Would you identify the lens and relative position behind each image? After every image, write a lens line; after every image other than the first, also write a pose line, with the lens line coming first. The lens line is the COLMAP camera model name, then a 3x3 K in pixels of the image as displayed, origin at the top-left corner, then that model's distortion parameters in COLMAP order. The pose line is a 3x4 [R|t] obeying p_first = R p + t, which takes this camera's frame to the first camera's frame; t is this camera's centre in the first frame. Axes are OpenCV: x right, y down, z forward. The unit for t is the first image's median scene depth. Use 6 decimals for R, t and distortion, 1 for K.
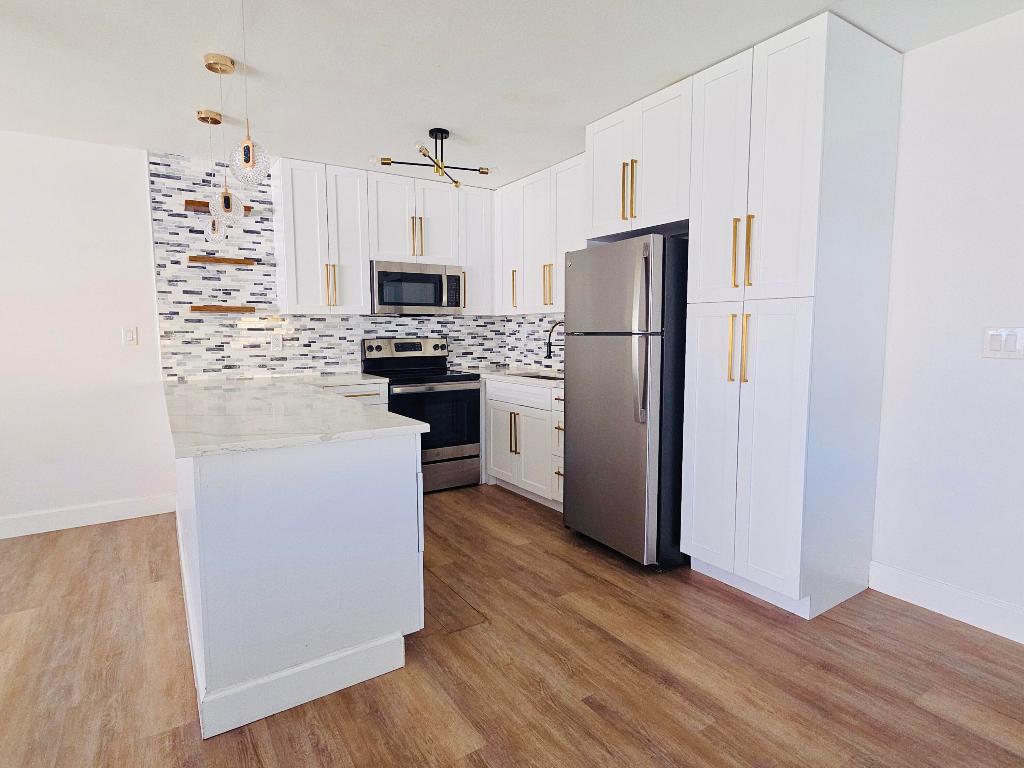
lens RADIAL K [[542.1, 0, 505.8], [0, 542.1, 382.6], [0, 0, 1]] dist [0.000964, -0.001123]
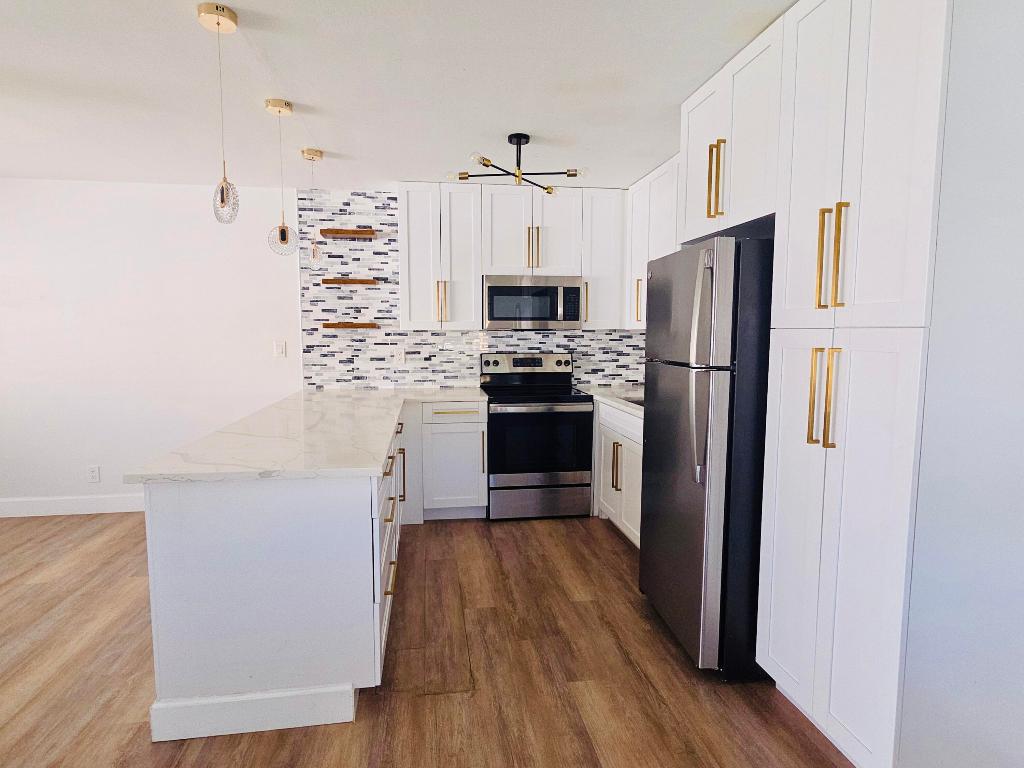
lens RADIAL K [[542.1, 0, 505.8], [0, 542.1, 382.6], [0, 0, 1]] dist [0.000964, -0.001123]
pose [[0.909081, 0.045093, -0.414173, 0.218434], [-0.045273, 0.998931, 0.009386, -0.044088], [0.414153, 0.010219, 0.910150, 0.130156]]
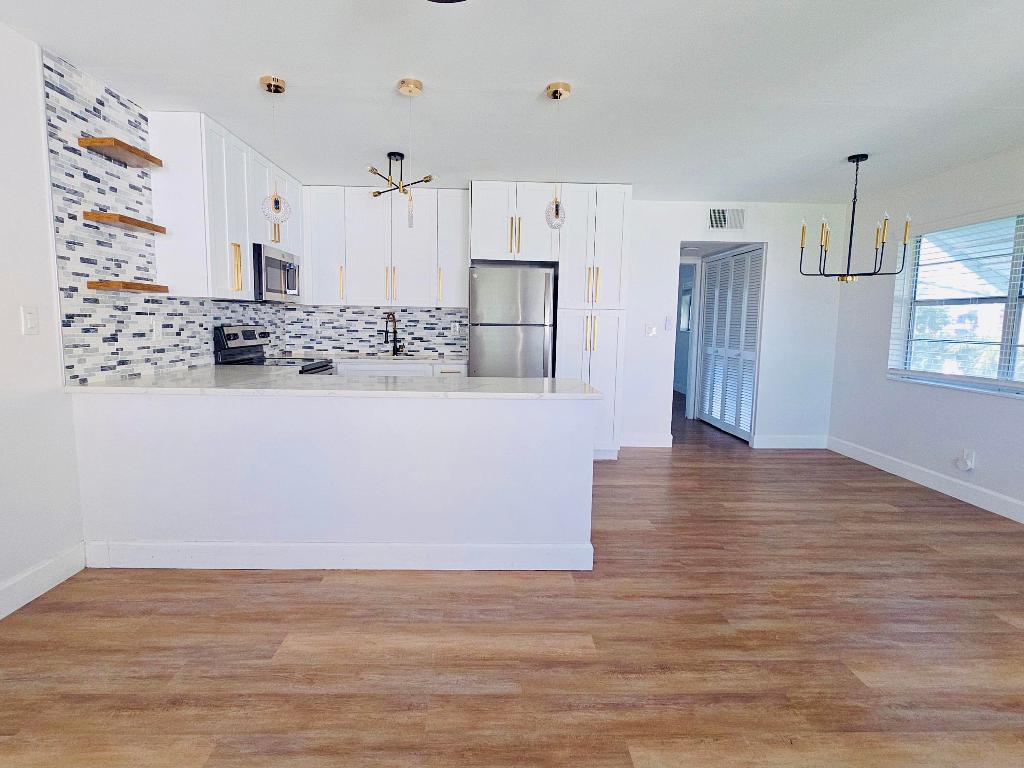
lens RADIAL K [[542.1, 0, 505.8], [0, 542.1, 382.6], [0, 0, 1]] dist [0.000964, -0.001123]
pose [[0.518109, -0.082111, 0.851364, -0.896464], [0.062110, 0.996365, 0.058298, -0.012269], [-0.853057, 0.022674, 0.521326, 0.150321]]
